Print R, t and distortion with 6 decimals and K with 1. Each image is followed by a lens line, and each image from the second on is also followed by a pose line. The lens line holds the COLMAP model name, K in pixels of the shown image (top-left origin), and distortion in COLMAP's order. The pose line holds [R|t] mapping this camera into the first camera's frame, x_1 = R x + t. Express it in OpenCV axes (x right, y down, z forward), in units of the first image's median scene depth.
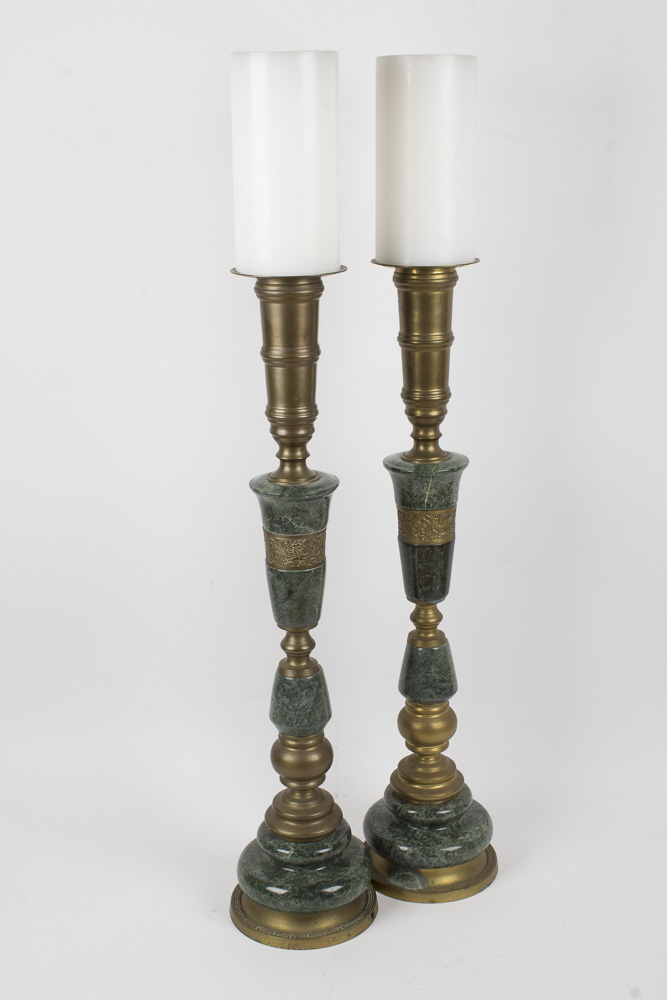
lens RADIAL K [[1537.2, 0, 333.5], [0, 1537.2, 500.0], [0, 0, 1]] dist [0.016442, 0.051073]
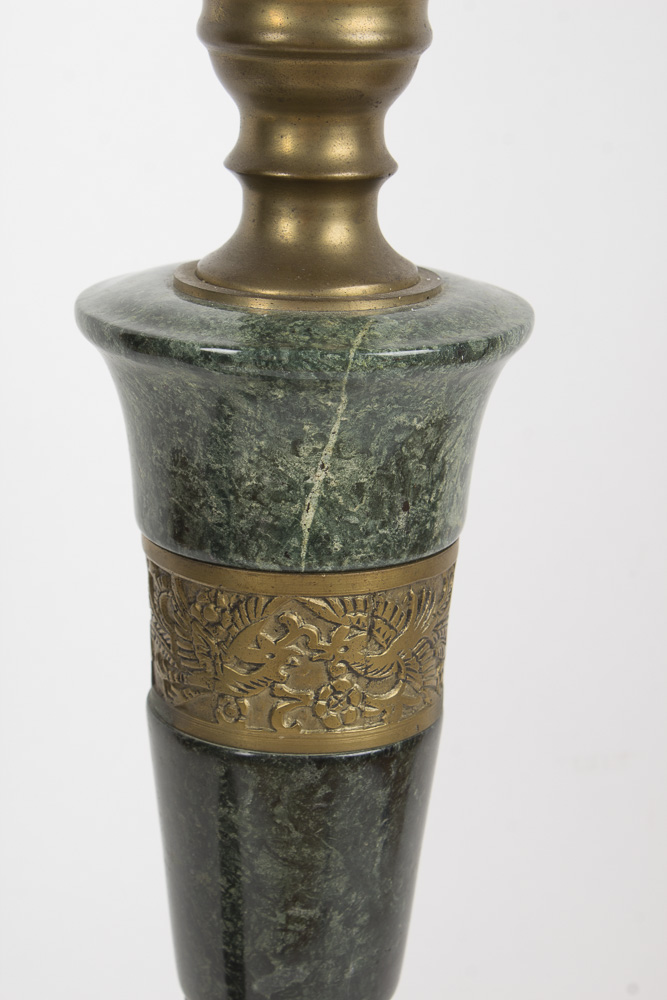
lens RADIAL K [[2343.3, 0, 333.5], [0, 2343.3, 500.0], [0, 0, 1]] dist [0.084218, 0.406158]
pose [[0.991887, 0.015144, 0.126218, 0.027895], [-0.014555, 0.999878, -0.005584, -0.000229], [-0.126287, 0.003702, 0.991987, 0.717166]]
